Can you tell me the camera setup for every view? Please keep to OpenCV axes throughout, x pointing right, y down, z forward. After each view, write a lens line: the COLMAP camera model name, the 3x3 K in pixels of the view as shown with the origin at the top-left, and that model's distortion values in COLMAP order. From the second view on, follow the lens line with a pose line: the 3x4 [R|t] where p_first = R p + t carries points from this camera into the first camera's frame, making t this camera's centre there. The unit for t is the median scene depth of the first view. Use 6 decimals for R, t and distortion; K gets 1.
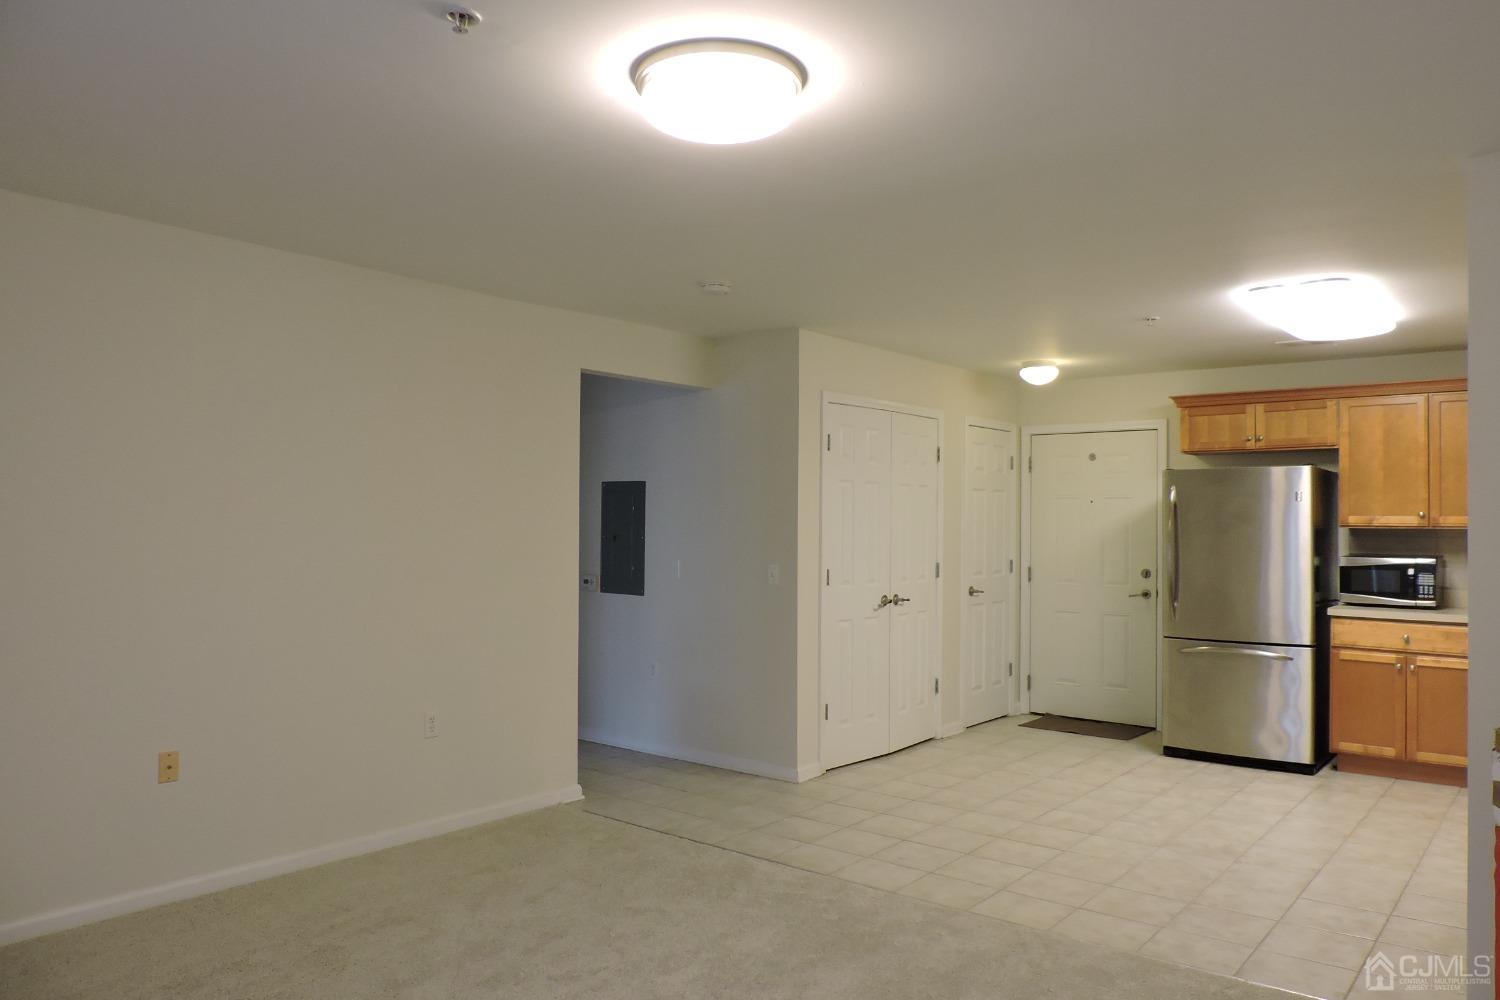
lens RADIAL K [[1052.4, 0, 740.5], [0, 1052.4, 505.8], [0, 0, 1]] dist [-0.025652, 0.013719]
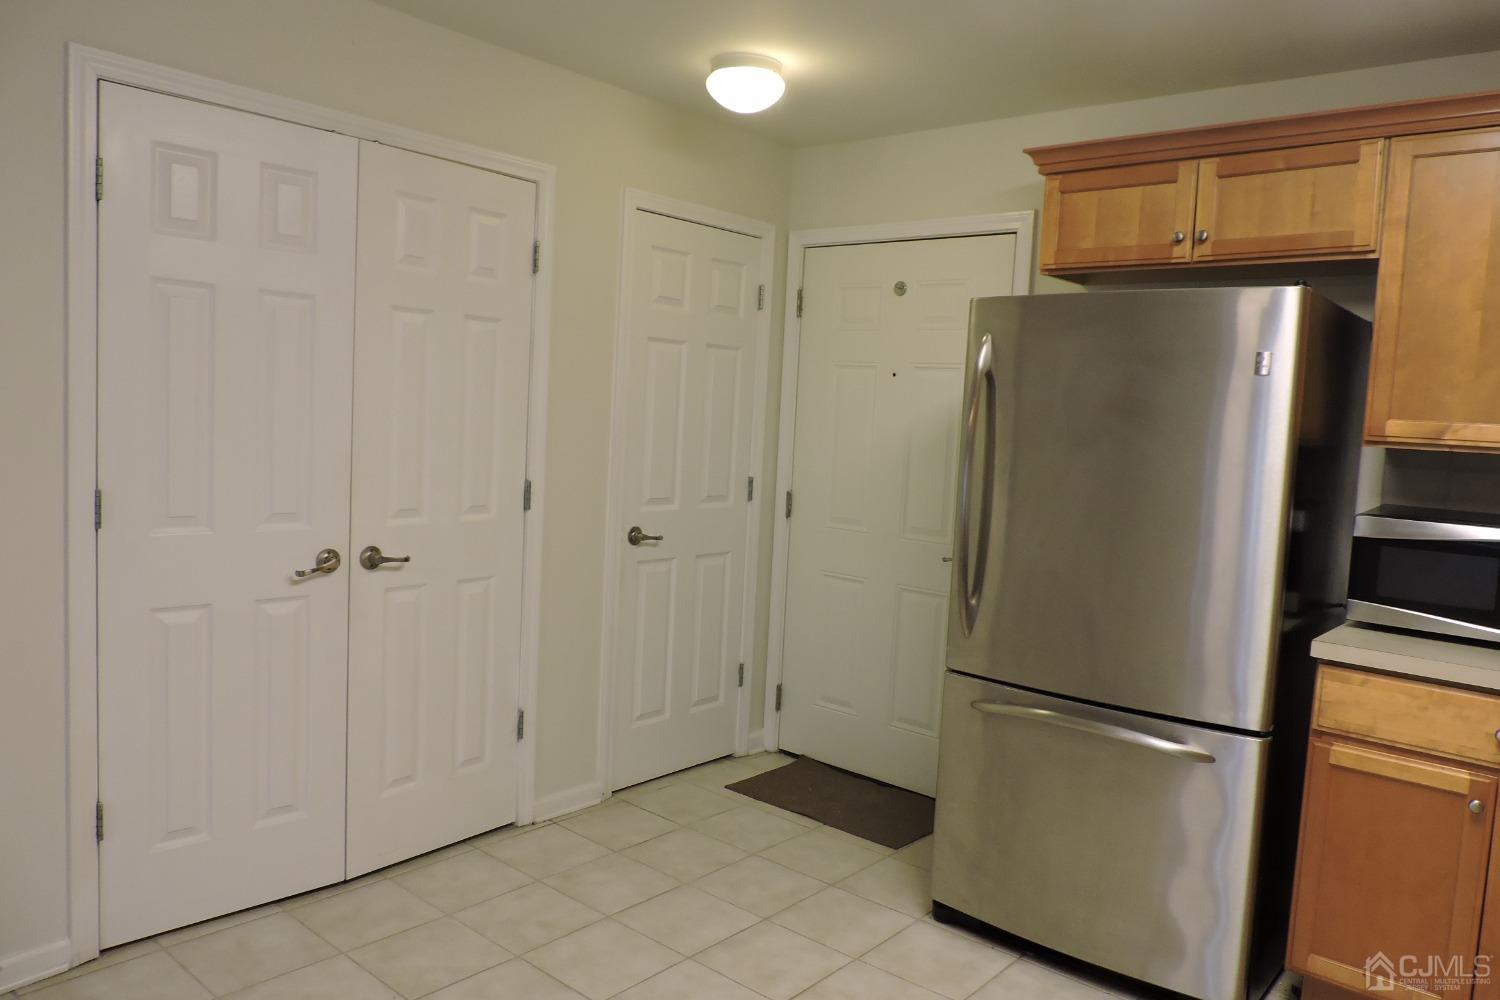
lens RADIAL K [[1052.4, 0, 748.7], [0, 1052.4, 494.1], [0, 0, 1]] dist [-0.025652, 0.013719]
pose [[0.998739, 0.045111, -0.022028, 0.324893], [-0.042842, 0.994608, 0.094444, 0.010556], [0.026170, -0.093381, 0.995286, 0.552773]]
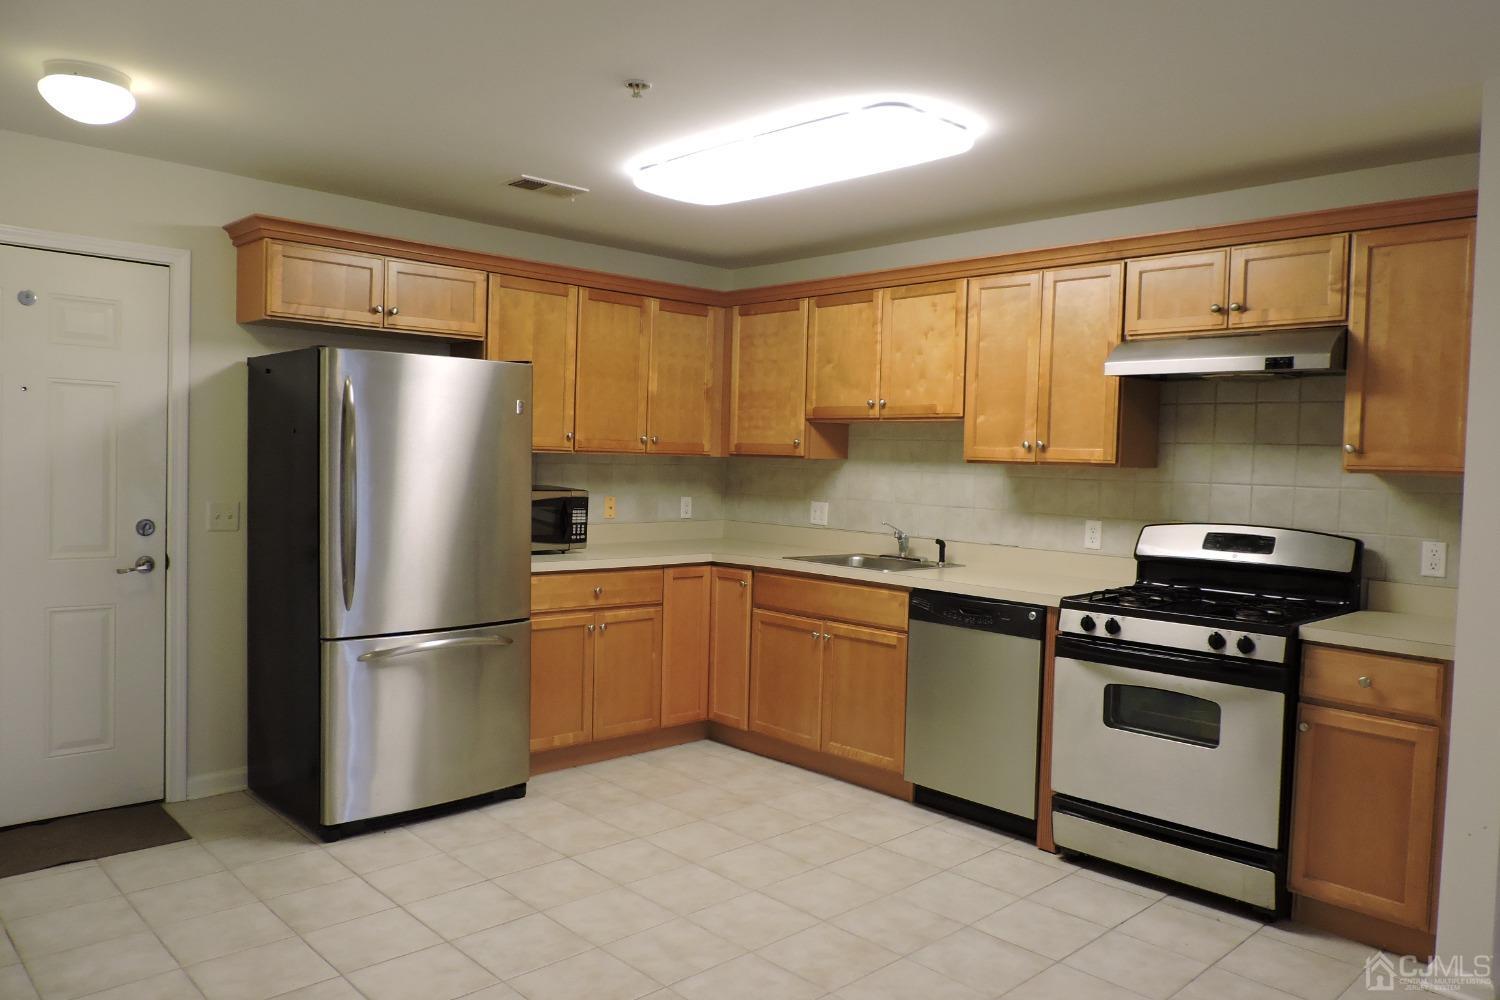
lens RADIAL K [[1052.4, 0, 751.2], [0, 1052.4, 504.3], [0, 0, 1]] dist [-0.025652, 0.013719]
pose [[0.114671, -0.038285, 0.992666, -0.132589], [-0.043464, 0.998107, 0.043516, 0.017803], [-0.992452, -0.048135, 0.112789, 0.713642]]
